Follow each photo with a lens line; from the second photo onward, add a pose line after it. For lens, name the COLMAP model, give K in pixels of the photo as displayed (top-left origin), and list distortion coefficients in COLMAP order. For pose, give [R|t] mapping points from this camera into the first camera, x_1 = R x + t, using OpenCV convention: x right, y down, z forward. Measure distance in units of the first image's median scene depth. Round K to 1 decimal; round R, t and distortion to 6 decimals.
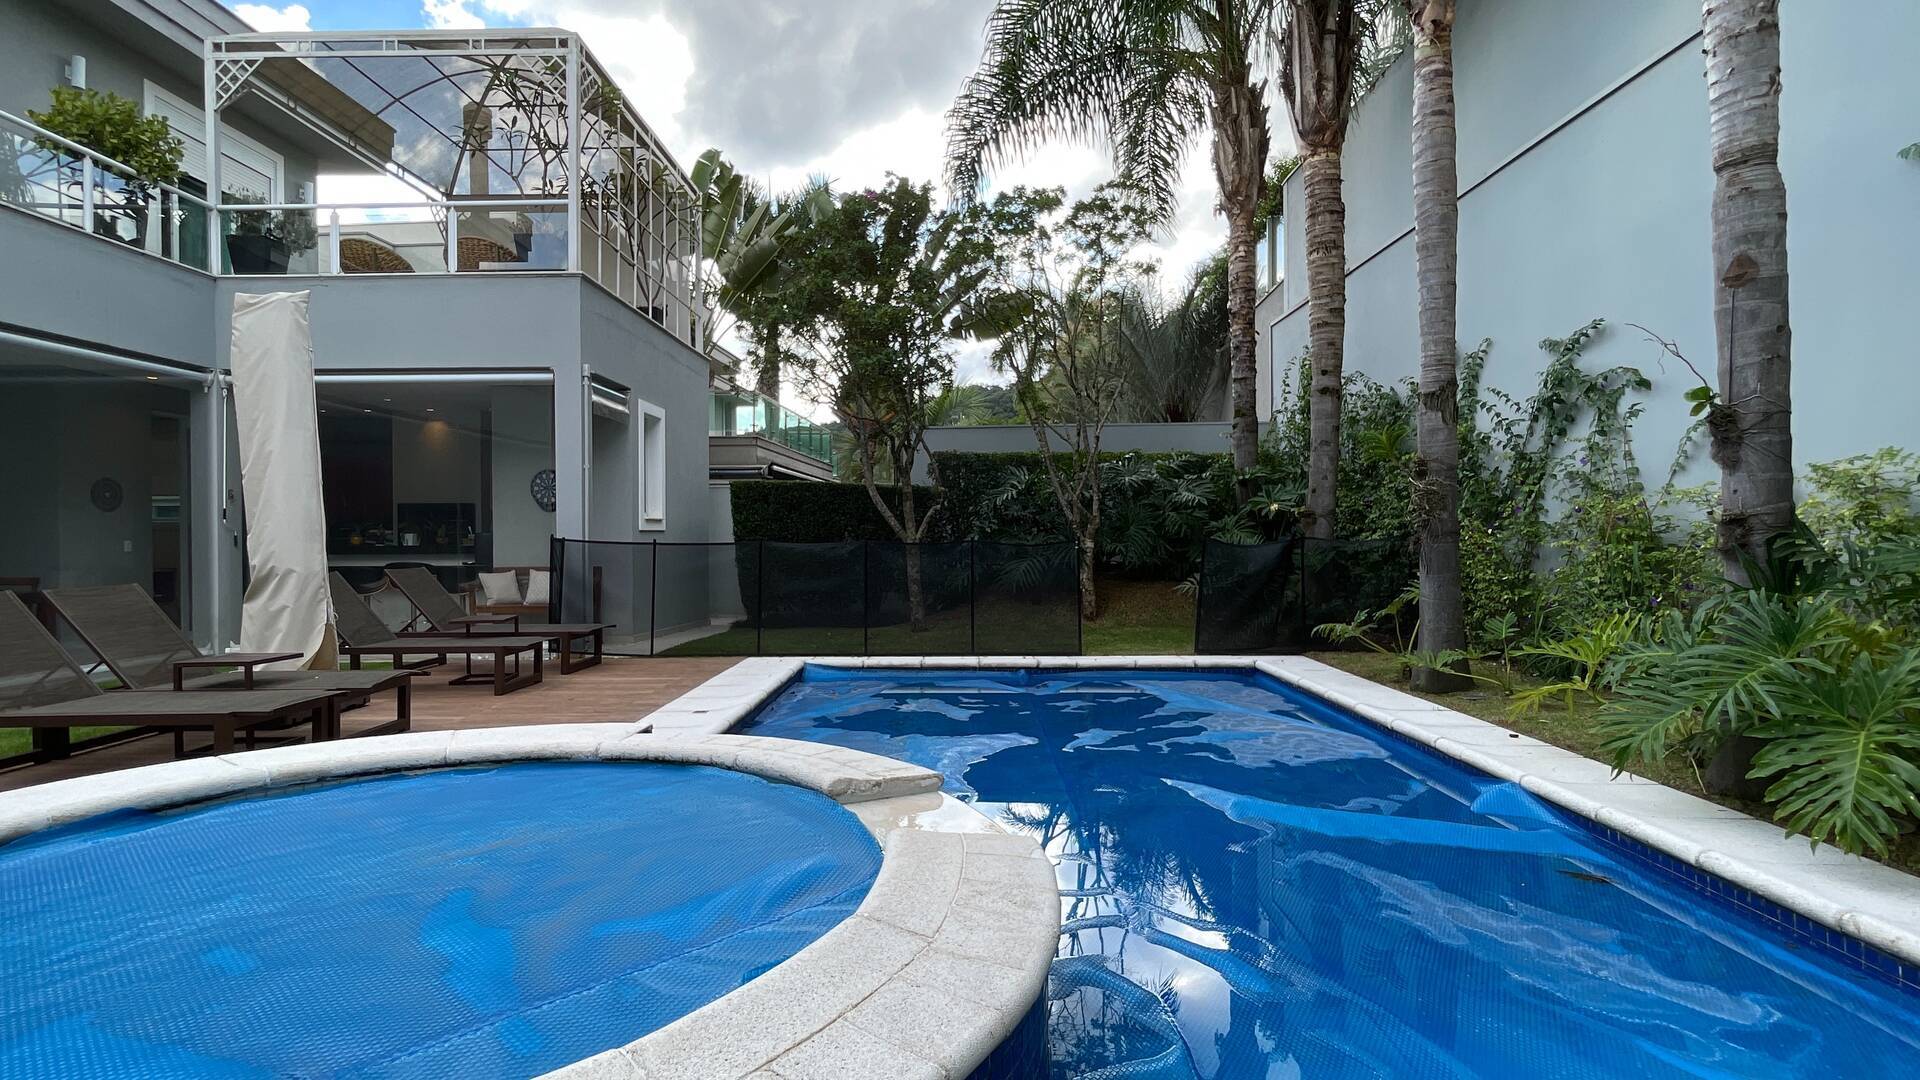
lens RADIAL K [[923.9, 0, 949.8], [0, 923.9, 544.3], [0, 0, 1]] dist [-0.005627, 0.002288]
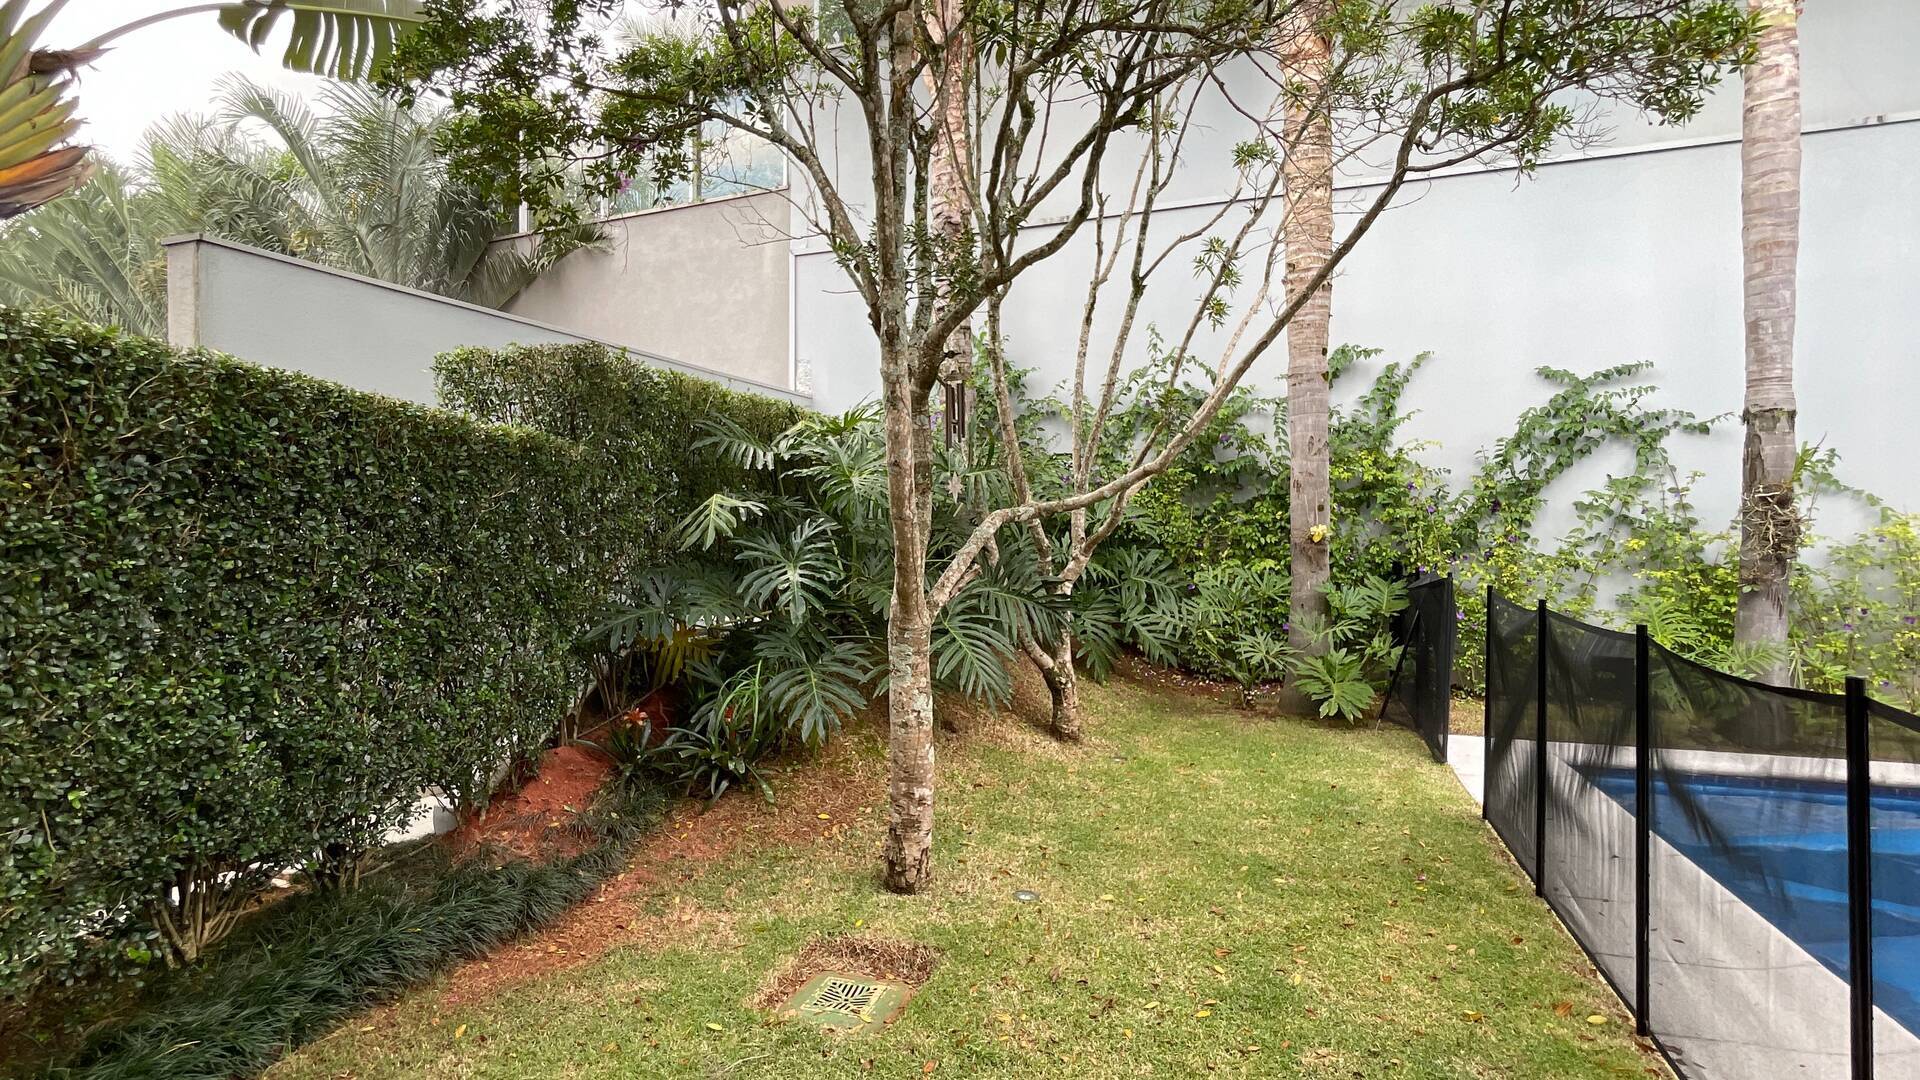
lens RADIAL K [[923.9, 0, 946.7], [0, 923.9, 544.7], [0, 0, 1]] dist [-0.005627, 0.002288]
pose [[0.324129, -0.006752, 0.945989, -0.414376], [0.012777, 0.999915, 0.002759, -0.035229], [-0.945927, 0.011193, 0.324188, 1.065082]]
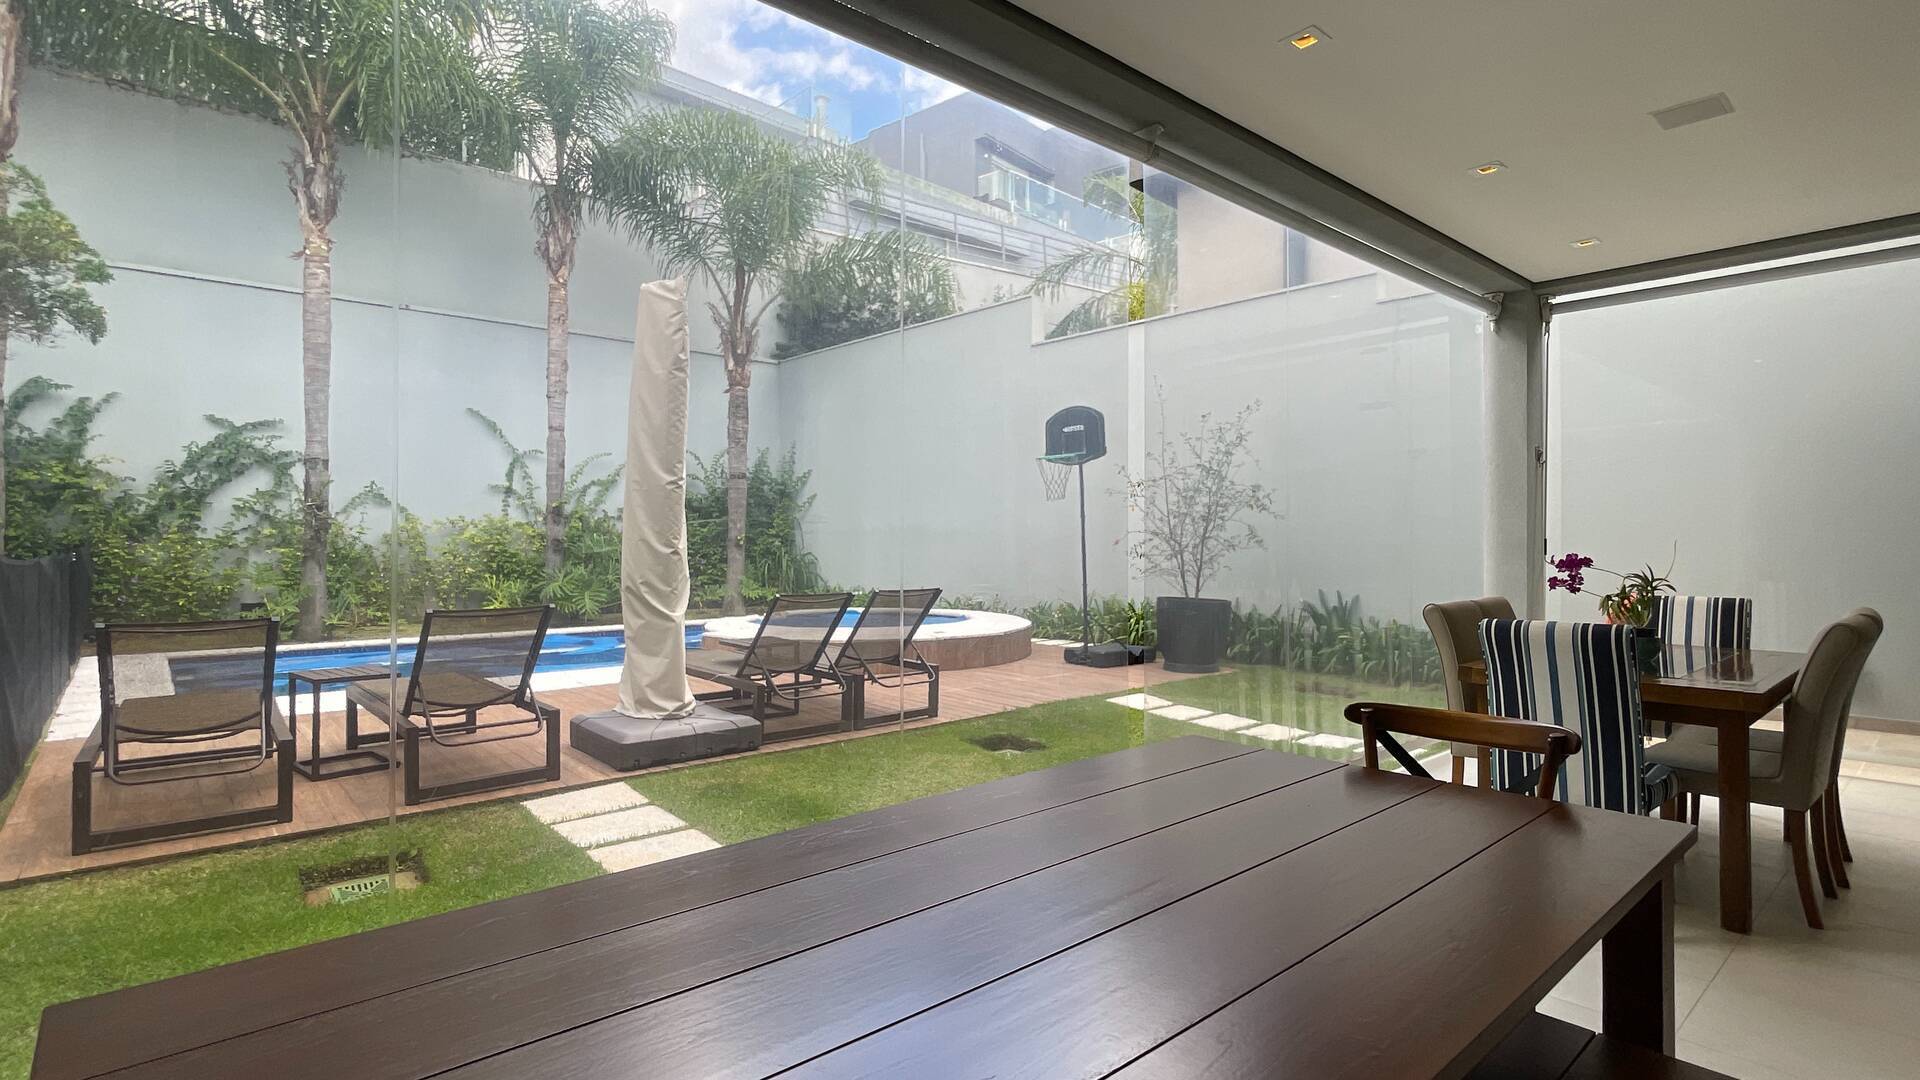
lens RADIAL K [[923.9, 0, 946.4], [0, 923.9, 539.8], [0, 0, 1]] dist [-0.005627, 0.002288]
pose [[-0.672949, 0.005817, 0.739666, -1.040594], [0.009924, 0.999950, 0.001166, -0.008350], [-0.739622, 0.008125, -0.672973, 0.927916]]
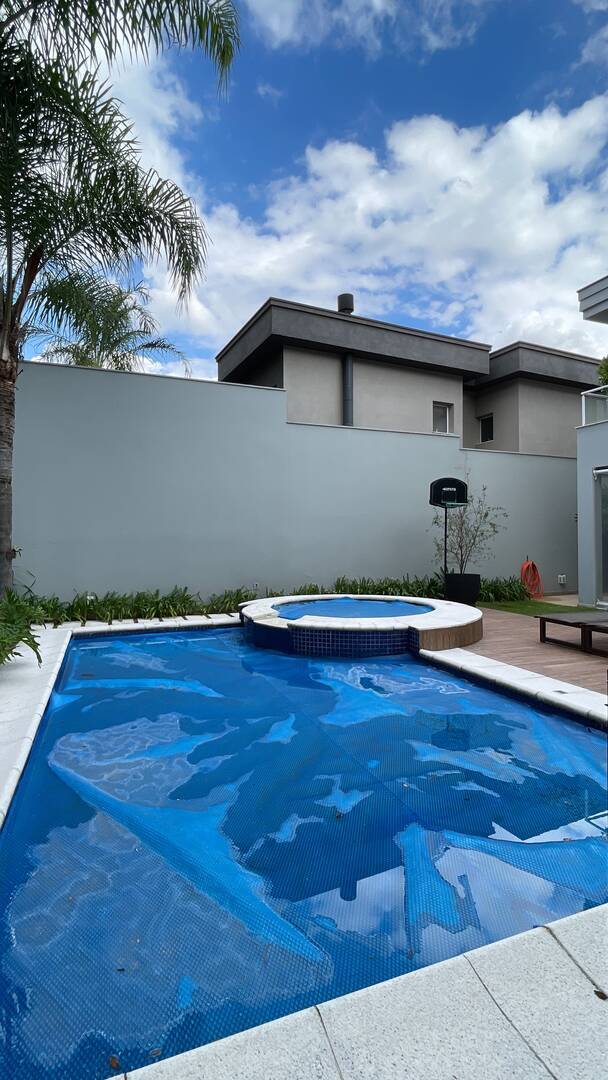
lens RADIAL K [[519.7, 0, 304.3], [0, 519.7, 532.3], [0, 0, 1]] dist [-0.005627, 0.002288]
pose [[-0.927902, 0.000685, -0.372824, 0.239256], [0.000637, 1.000000, 0.000251, -0.036482], [0.372824, -0.000004, -0.927902, 1.032712]]
